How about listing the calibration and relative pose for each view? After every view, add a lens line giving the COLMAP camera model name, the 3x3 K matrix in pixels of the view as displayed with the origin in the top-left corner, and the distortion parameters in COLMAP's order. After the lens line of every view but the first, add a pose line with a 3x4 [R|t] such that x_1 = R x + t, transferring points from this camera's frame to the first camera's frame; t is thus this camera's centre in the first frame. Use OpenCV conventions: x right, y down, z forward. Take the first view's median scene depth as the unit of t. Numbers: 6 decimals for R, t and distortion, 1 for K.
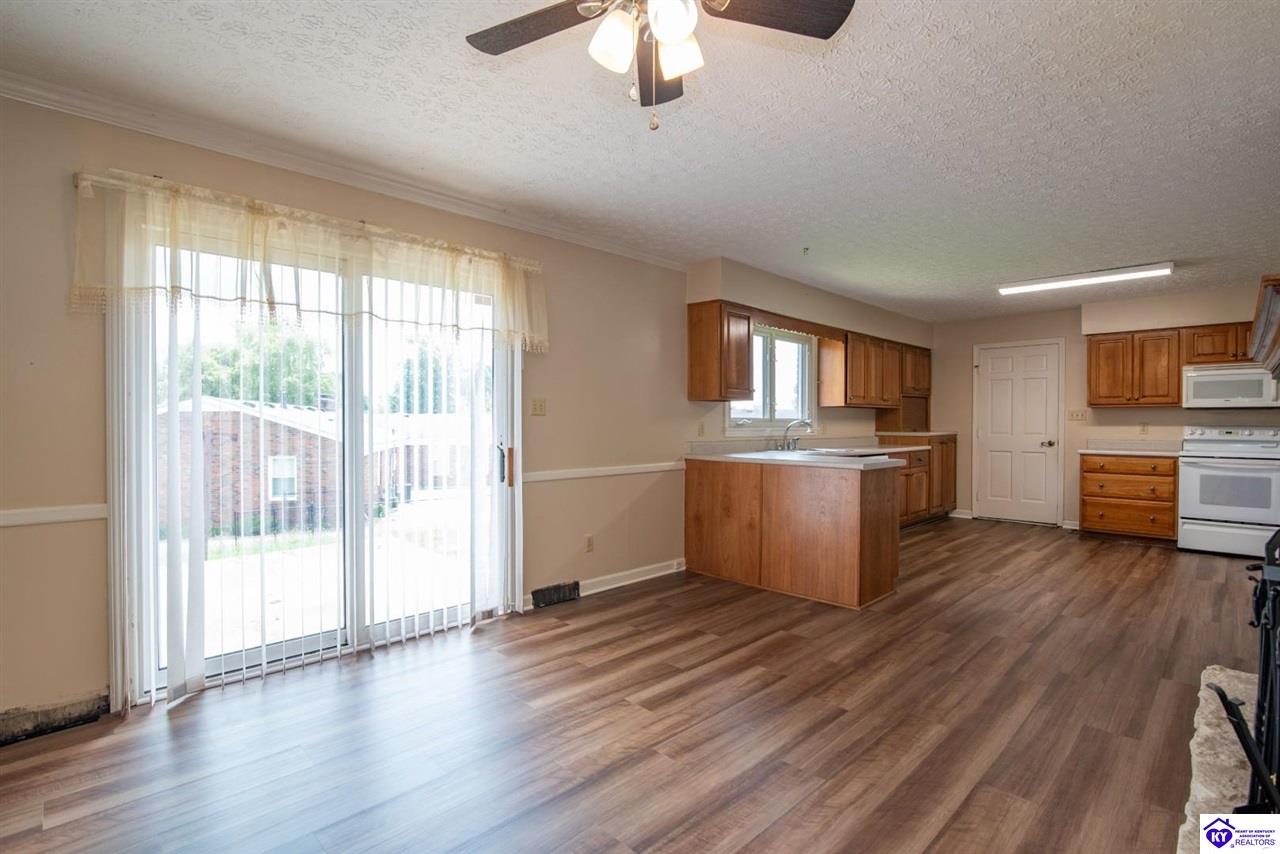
lens RADIAL K [[593.7, 0, 638.3], [0, 593.7, 426.8], [0, 0, 1]] dist [-0.020515, 0.001937]
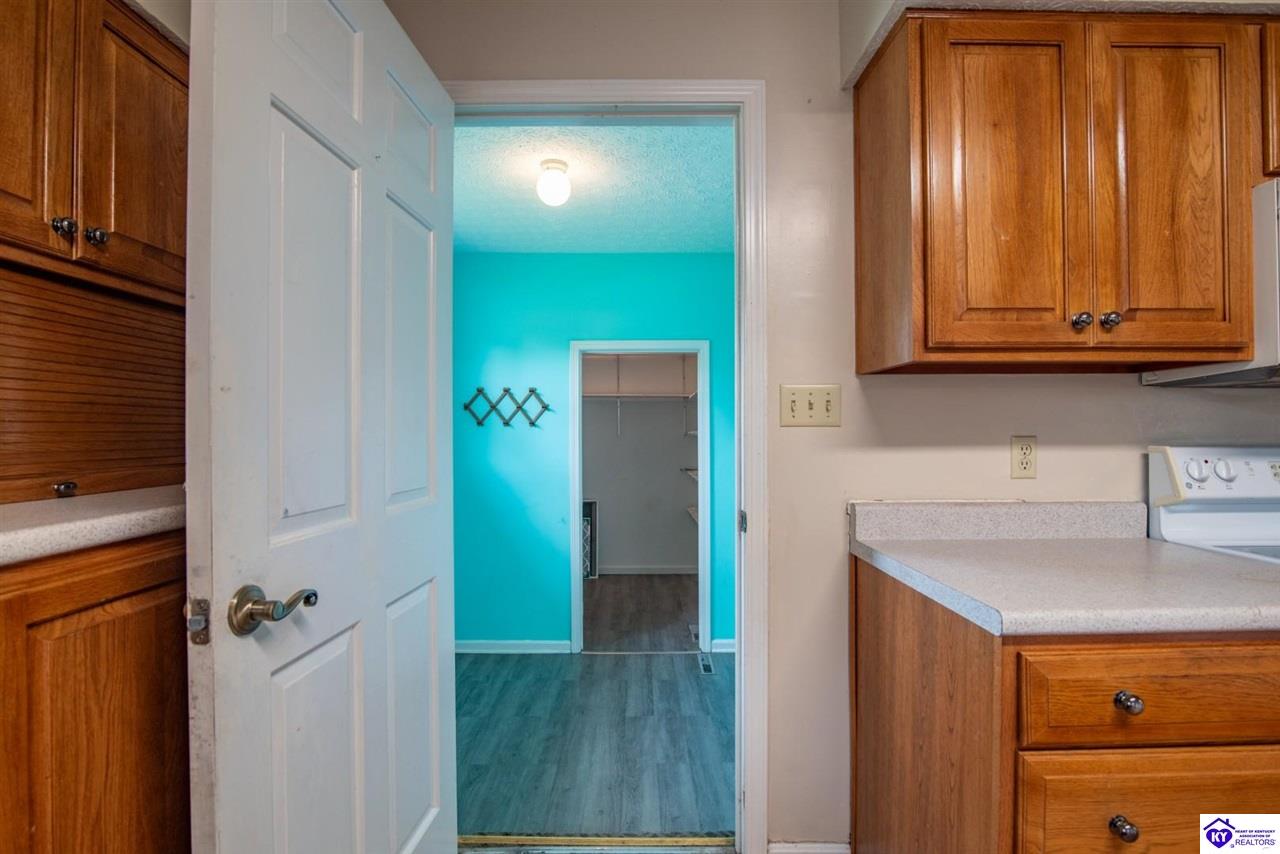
lens RADIAL K [[593.7, 0, 643.2], [0, 593.7, 434.4], [0, 0, 1]] dist [-0.020515, 0.001937]
pose [[0.700423, 0.003296, 0.713720, 0.579756], [0.005532, 0.999934, -0.010047, -0.005774], [-0.713706, 0.010986, 0.700359, 0.970257]]
